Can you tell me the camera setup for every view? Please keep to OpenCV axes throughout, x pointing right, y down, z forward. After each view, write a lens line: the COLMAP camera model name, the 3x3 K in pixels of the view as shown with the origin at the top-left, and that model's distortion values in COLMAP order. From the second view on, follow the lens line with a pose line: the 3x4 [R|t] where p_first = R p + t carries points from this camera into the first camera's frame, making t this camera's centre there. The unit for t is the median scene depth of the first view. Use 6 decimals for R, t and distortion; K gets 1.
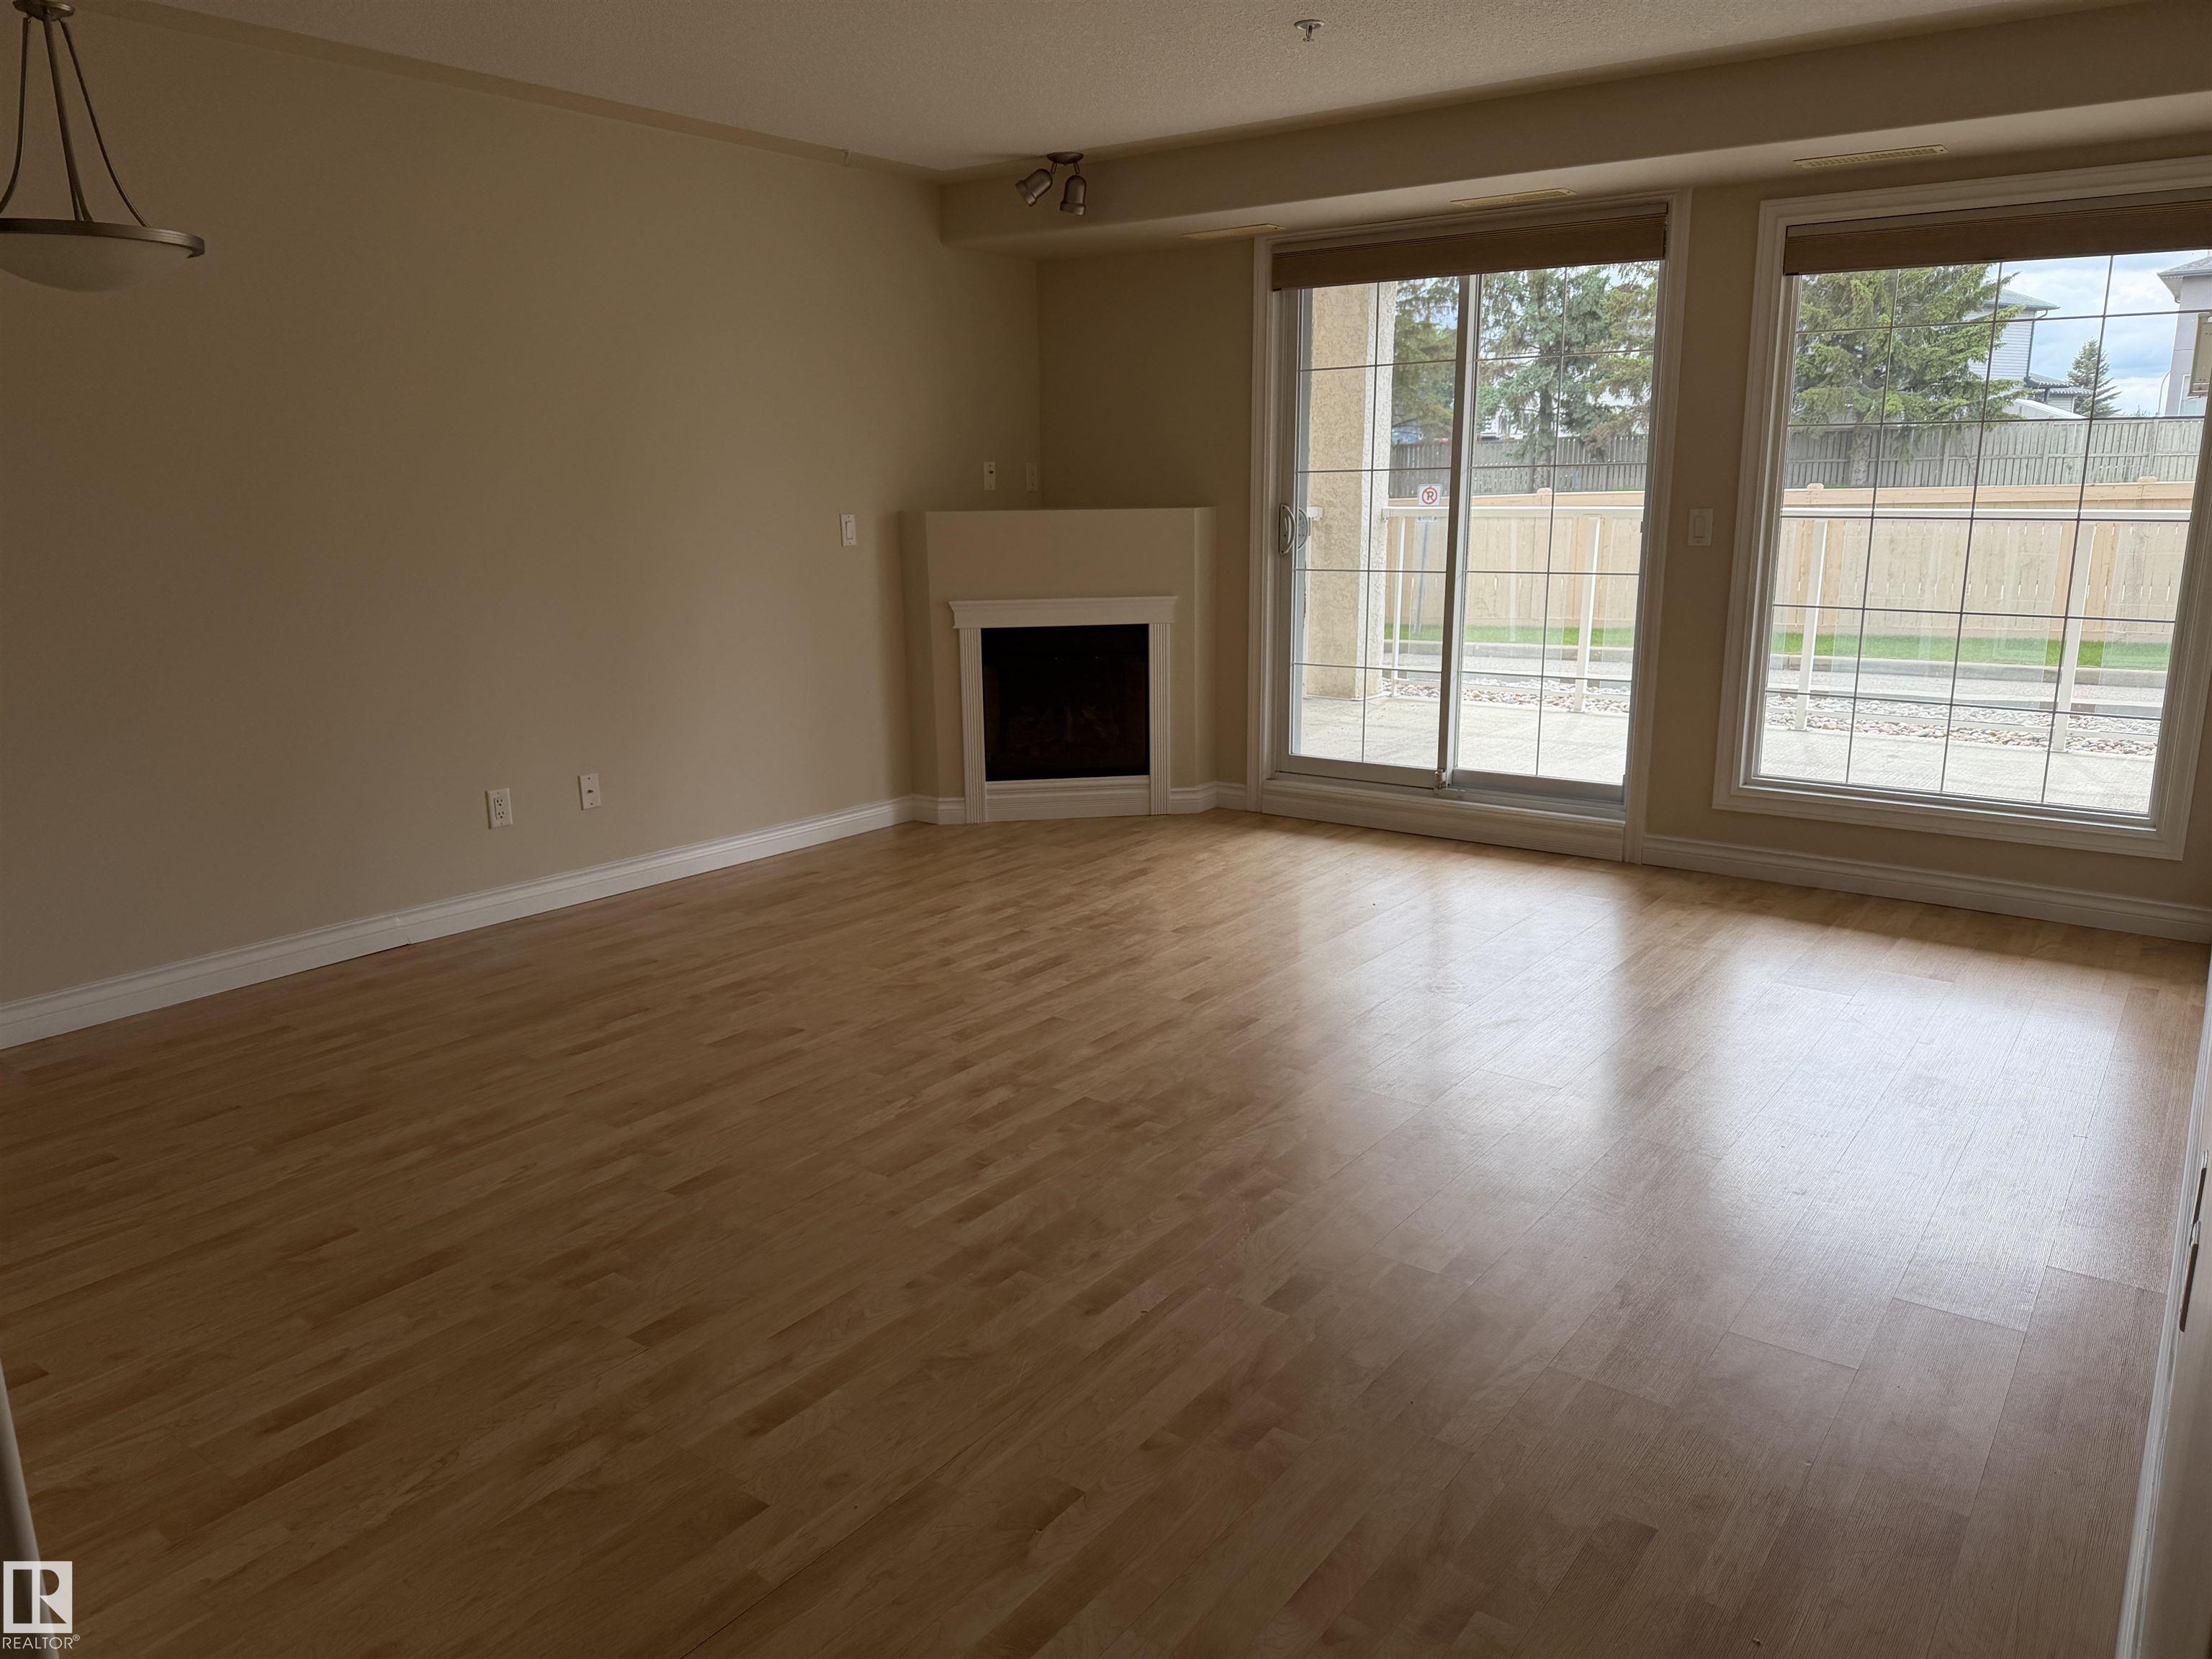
lens RADIAL K [[1547.7, 0, 1115.6], [0, 1547.7, 828.6], [0, 0, 1]] dist [0.086556, -0.139716]
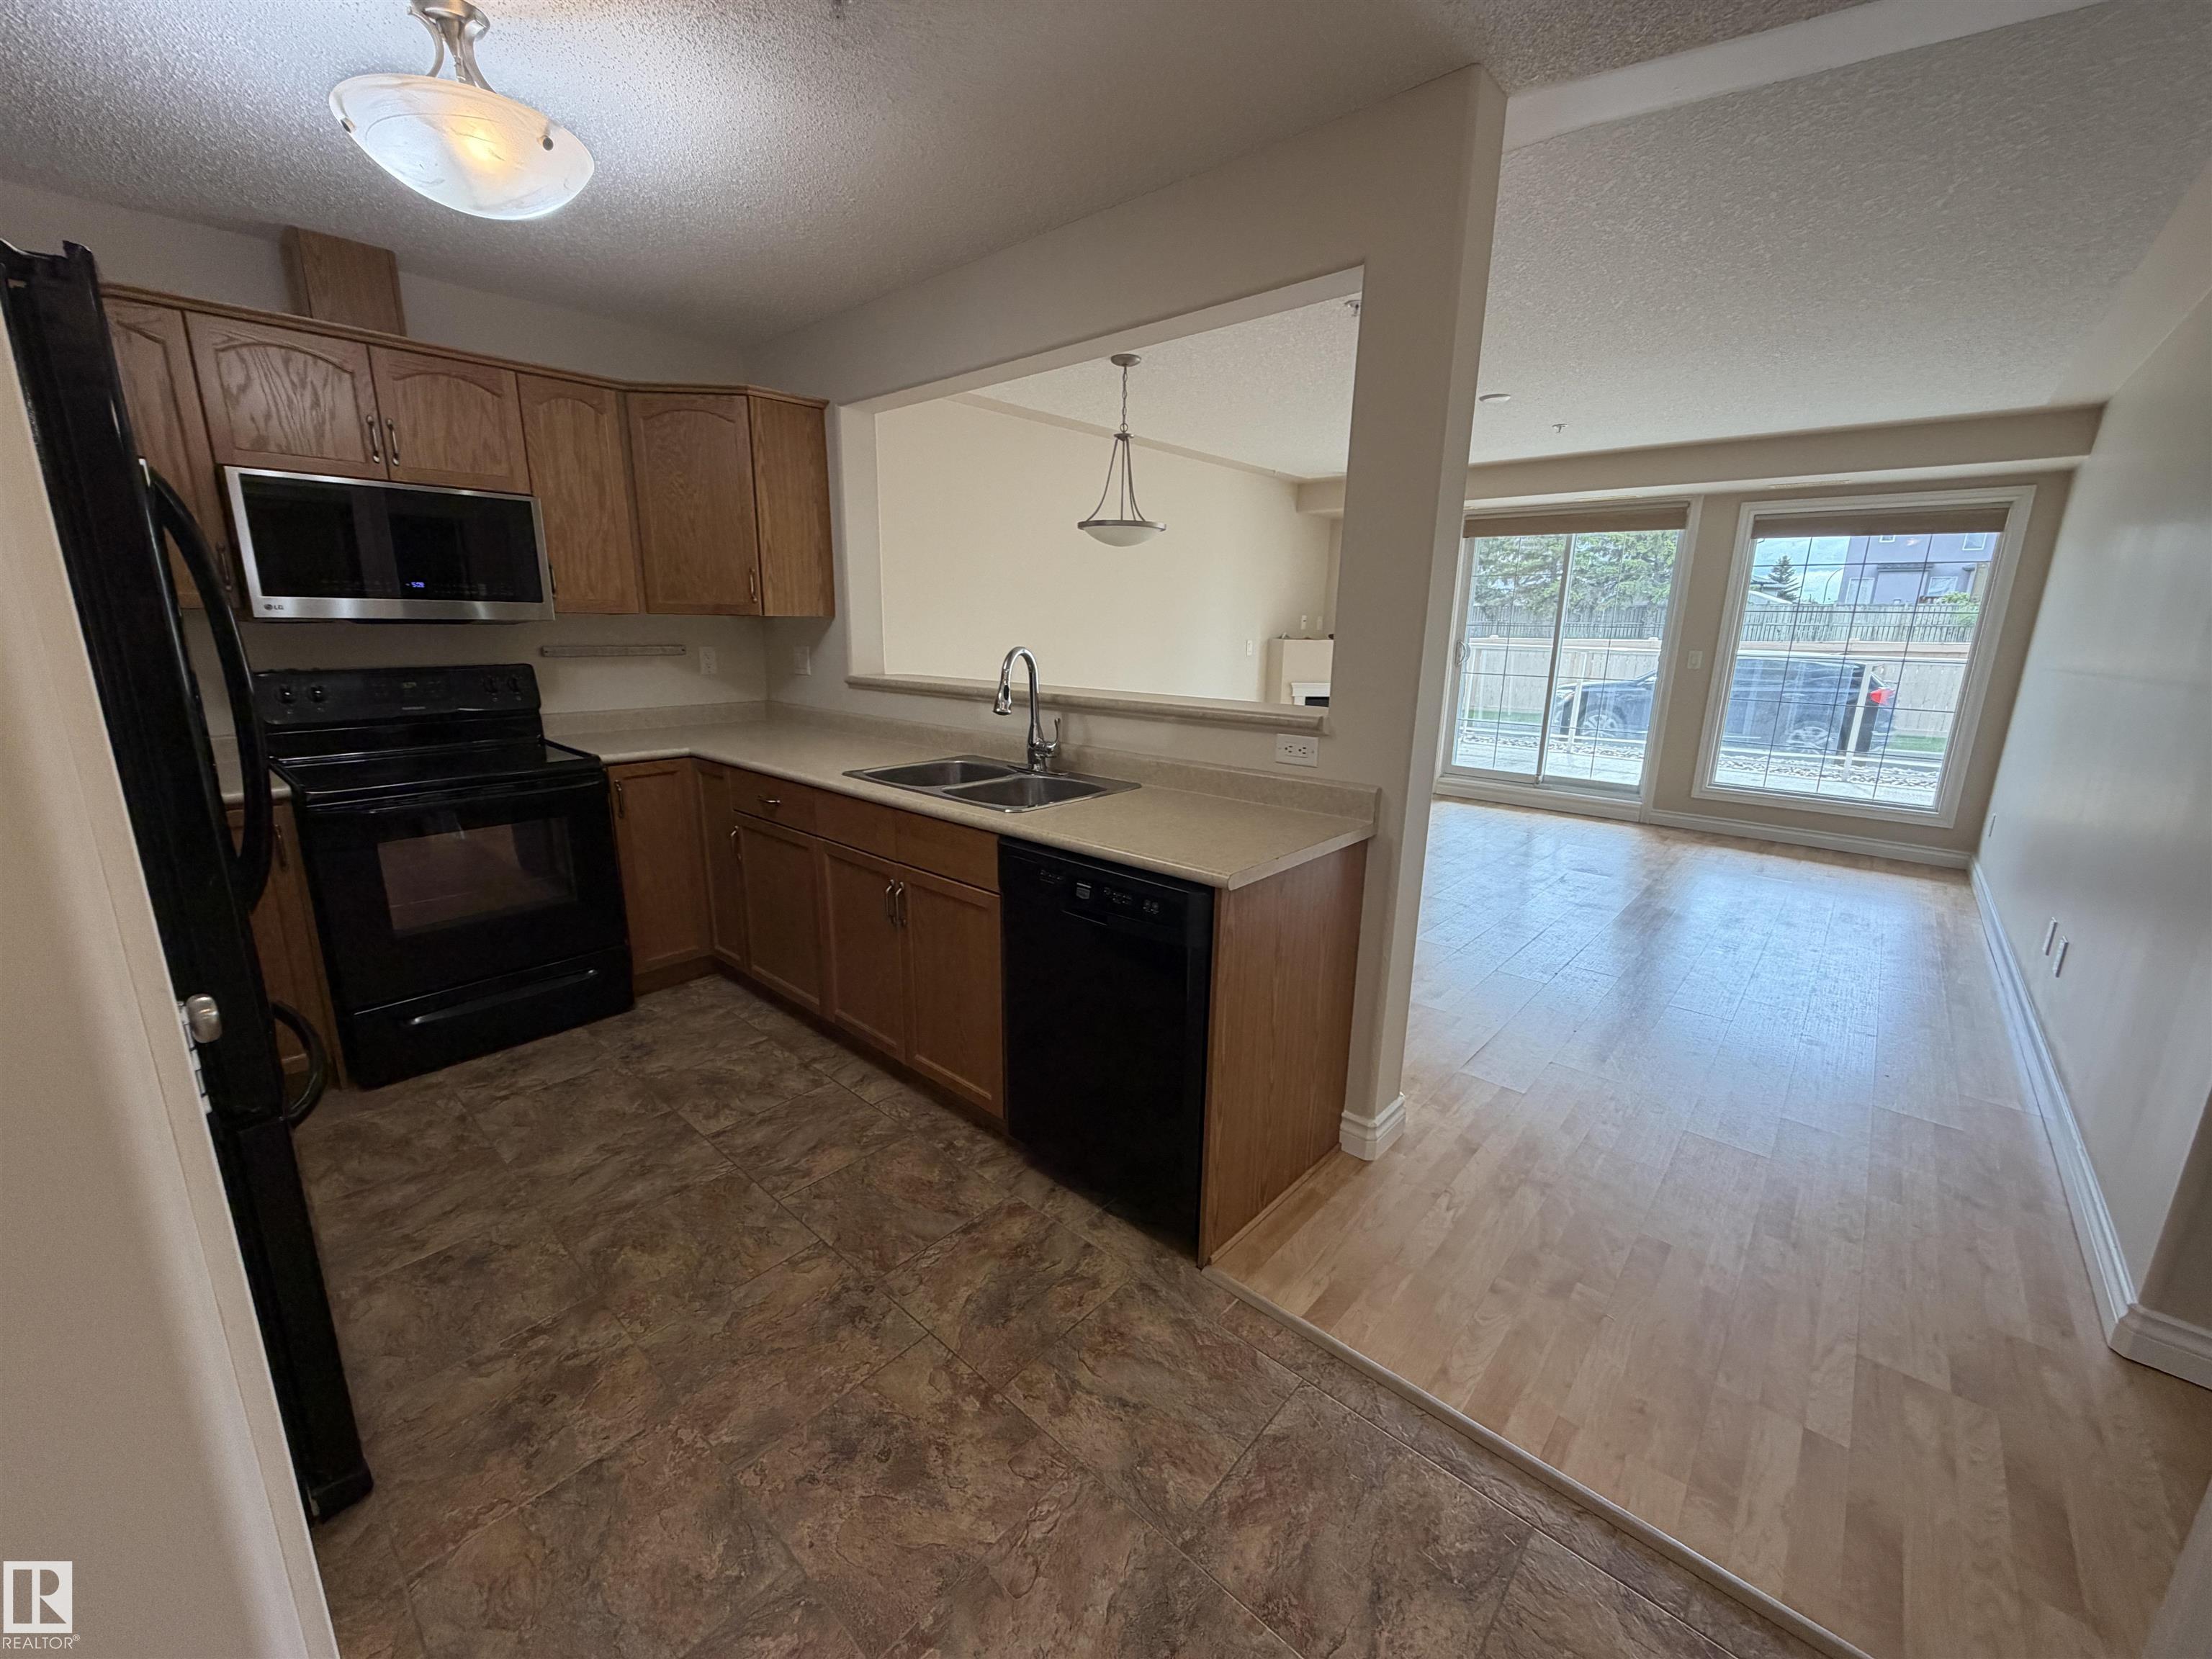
lens RADIAL K [[876.5, 0, 1100.4], [0, 876.5, 828.8], [0, 0, 1]] dist [0.000175, 0.000298]
pose [[0.994449, 0.048279, -0.093492, -0.261574], [-0.047131, 0.998784, 0.014447, 0.045328], [0.094076, -0.009961, 0.995515, -0.202918]]
